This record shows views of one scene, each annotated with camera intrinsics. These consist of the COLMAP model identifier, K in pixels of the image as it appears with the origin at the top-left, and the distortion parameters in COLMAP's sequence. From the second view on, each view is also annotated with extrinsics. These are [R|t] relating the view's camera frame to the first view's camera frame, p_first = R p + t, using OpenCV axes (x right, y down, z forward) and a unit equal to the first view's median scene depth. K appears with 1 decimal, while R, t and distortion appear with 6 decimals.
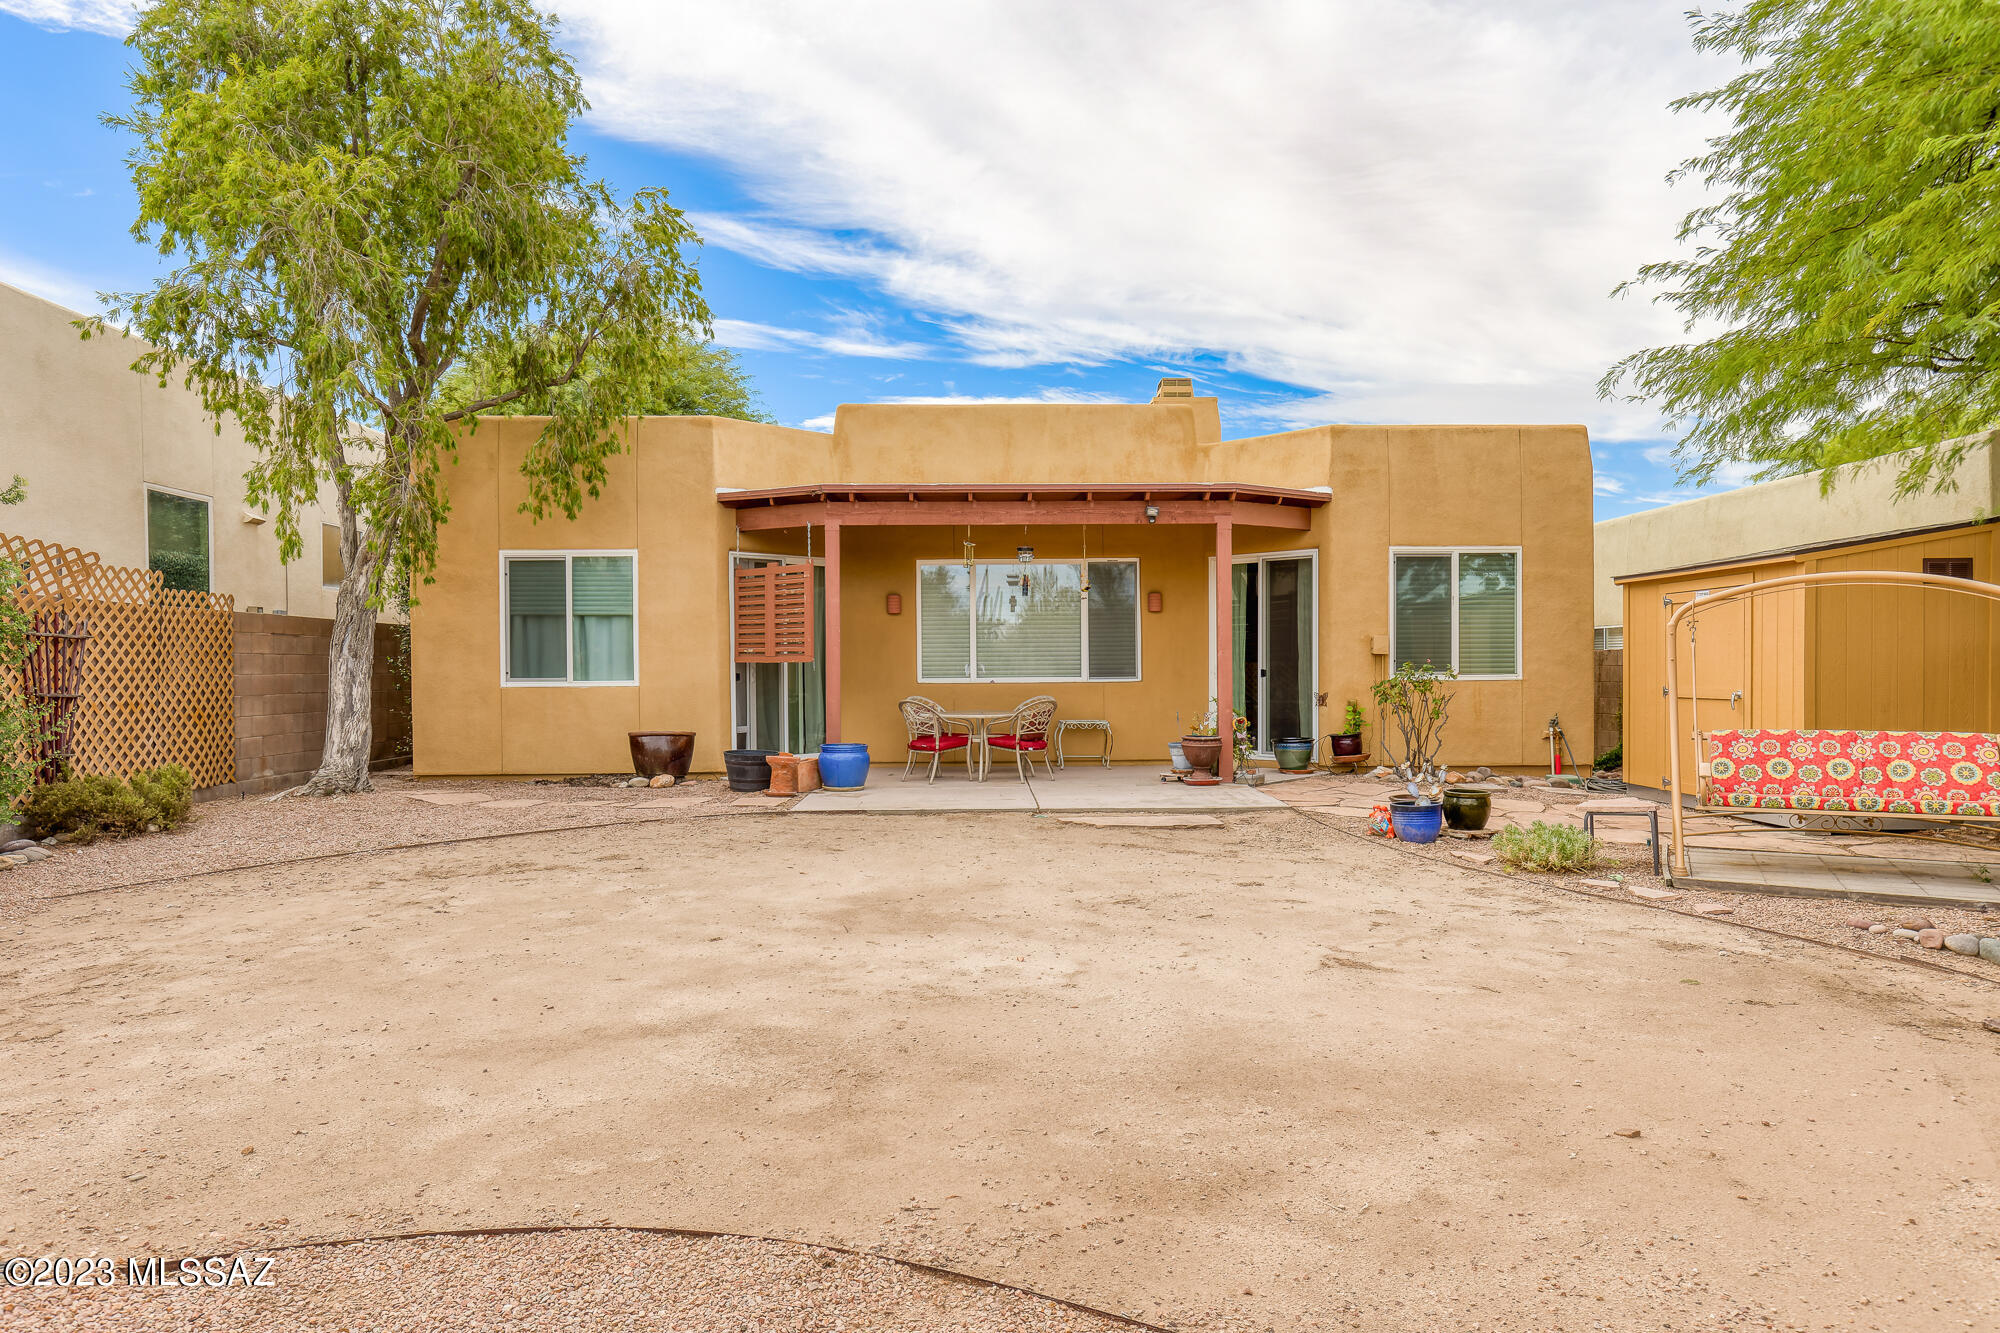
lens RADIAL K [[1271.4, 0, 1005.6], [0, 1271.4, 671.7], [0, 0, 1]] dist [-0.001432, 0.000560]
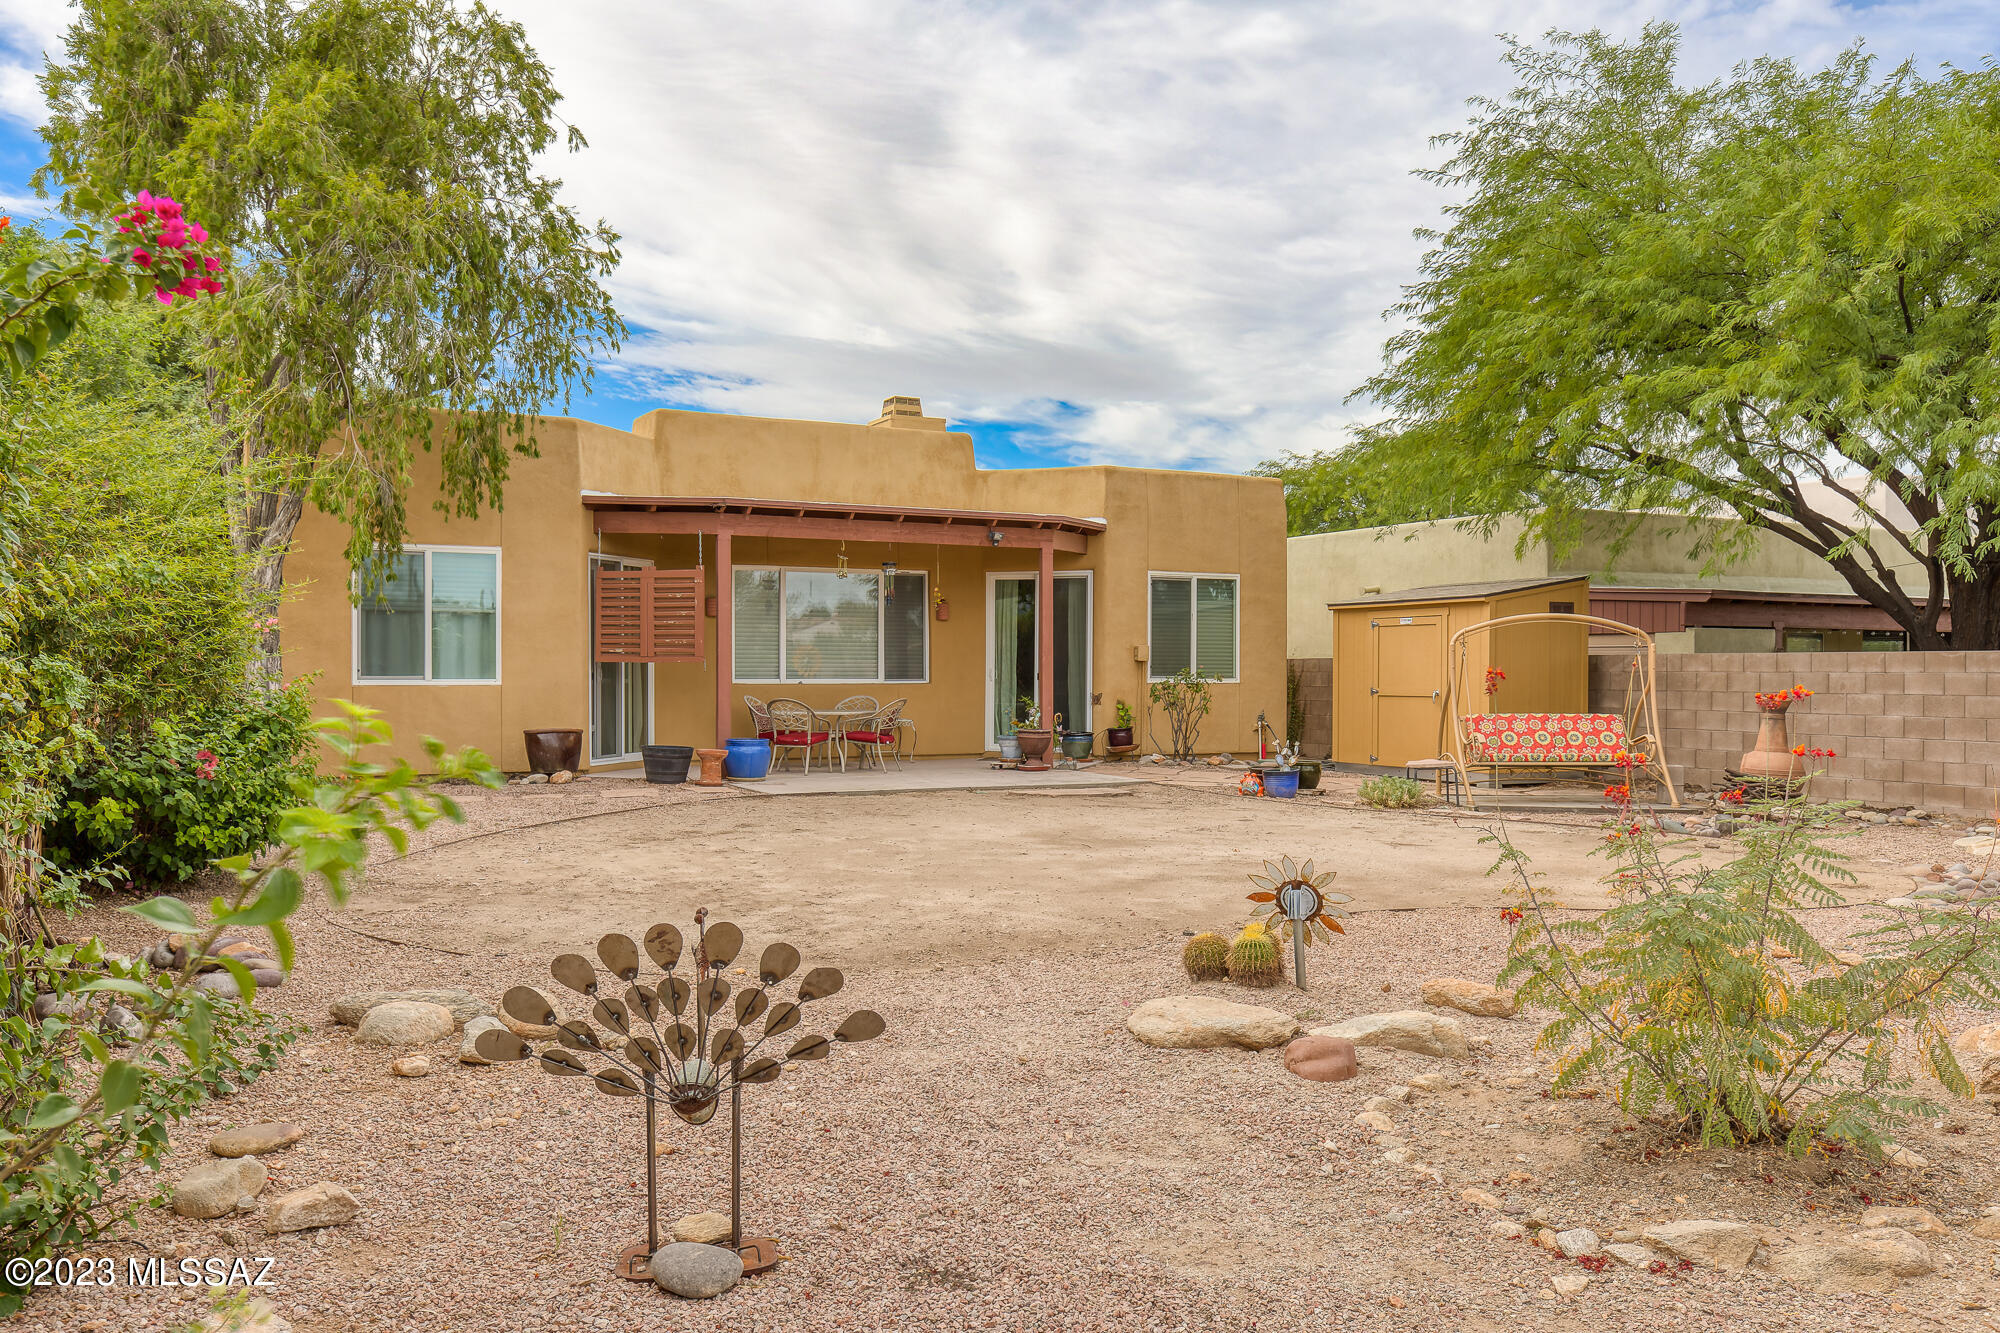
lens RADIAL K [[1587.3, 0, 1000.0], [0, 1587.3, 666.5], [0, 0, 1]] dist [0.002619, 0.000230]
pose [[0.900613, 0.009621, 0.434516, -0.474663], [-0.006258, 0.999938, -0.009170, 0.005900], [-0.434577, 0.005540, 0.900618, -0.285460]]
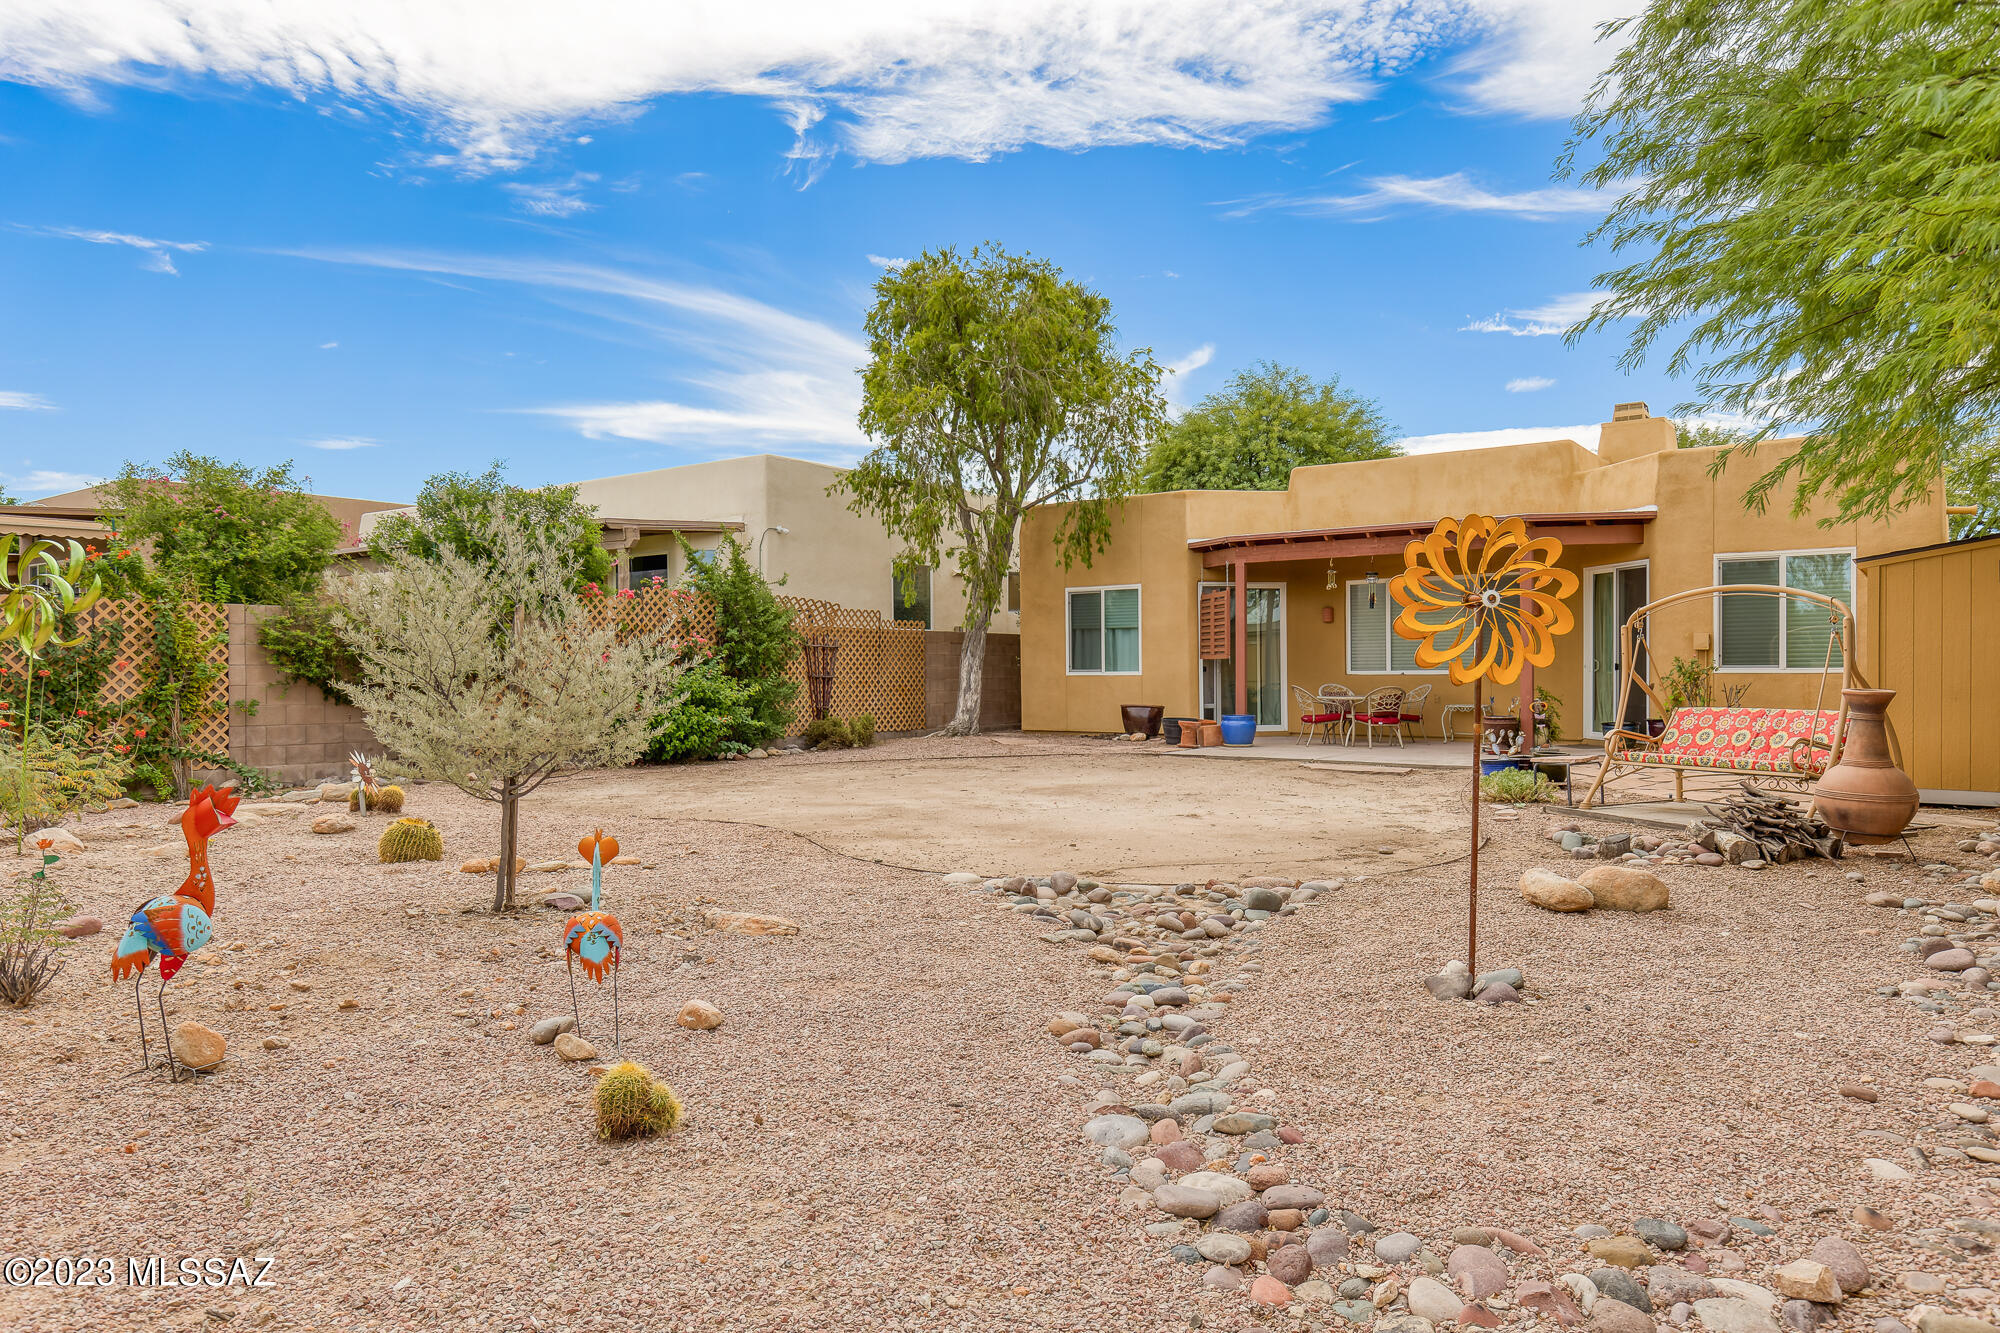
lens RADIAL K [[1271.4, 0, 1005.6], [0, 1271.4, 671.7], [0, 0, 1]] dist [-0.001432, 0.000560]
pose [[0.787671, 0.002624, -0.616091, 0.505713], [-0.002150, 0.999997, 0.001510, 0.005407], [0.616093, 0.000135, 0.787674, -0.277233]]
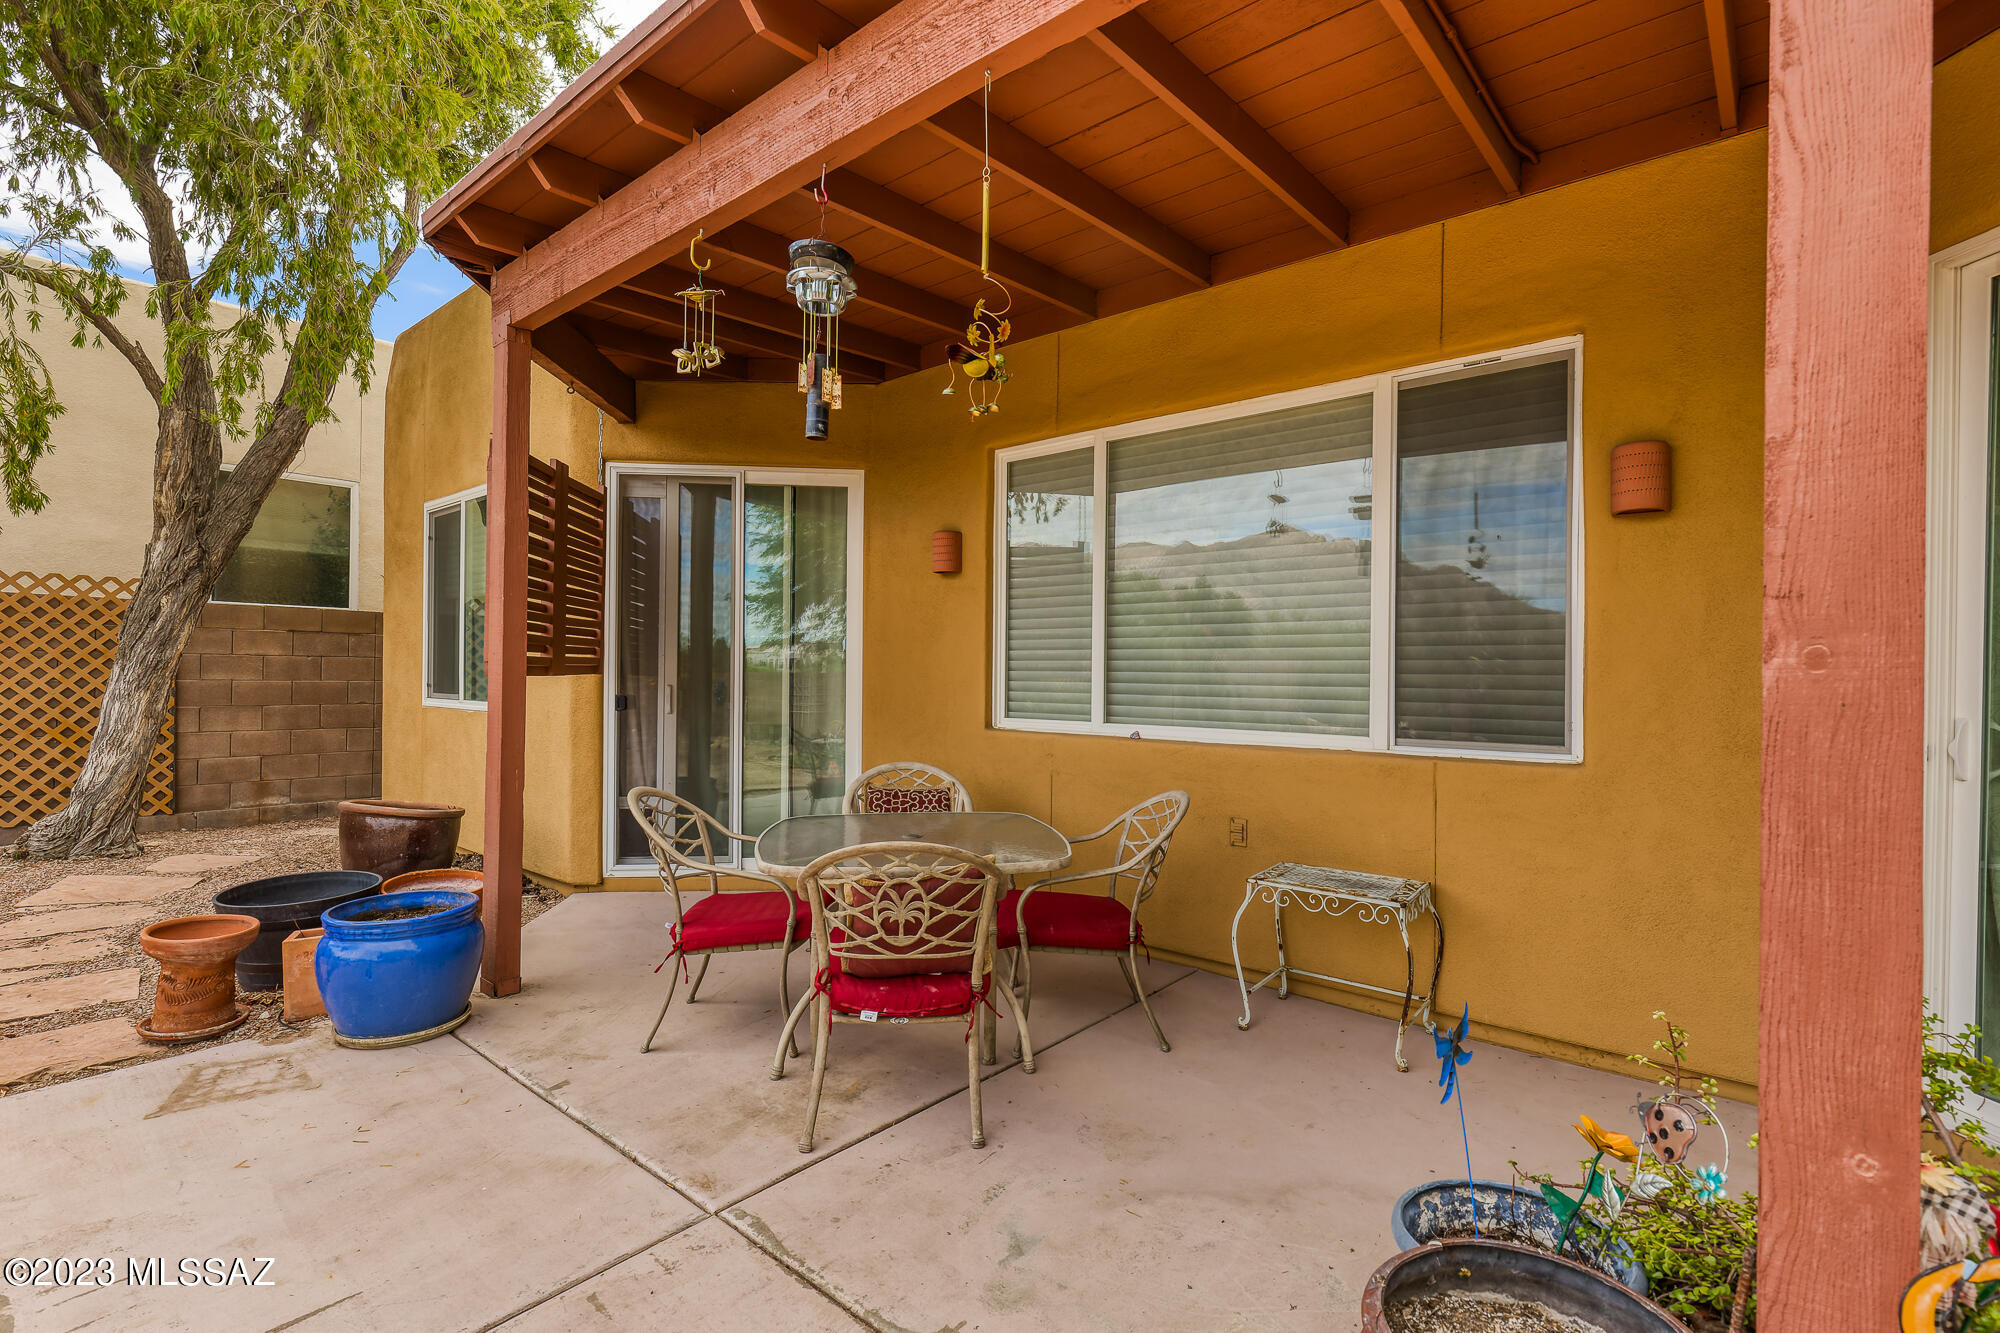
lens RADIAL K [[925.1, 0, 1010.4], [0, 925.1, 677.6], [0, 0, 1]] dist [0.009379, -0.000490]
pose [[0.746056, 0.019604, -0.665595, 0.163413], [-0.017446, 0.999799, 0.009893, -0.012945], [0.665655, 0.004232, 0.746248, 0.832837]]
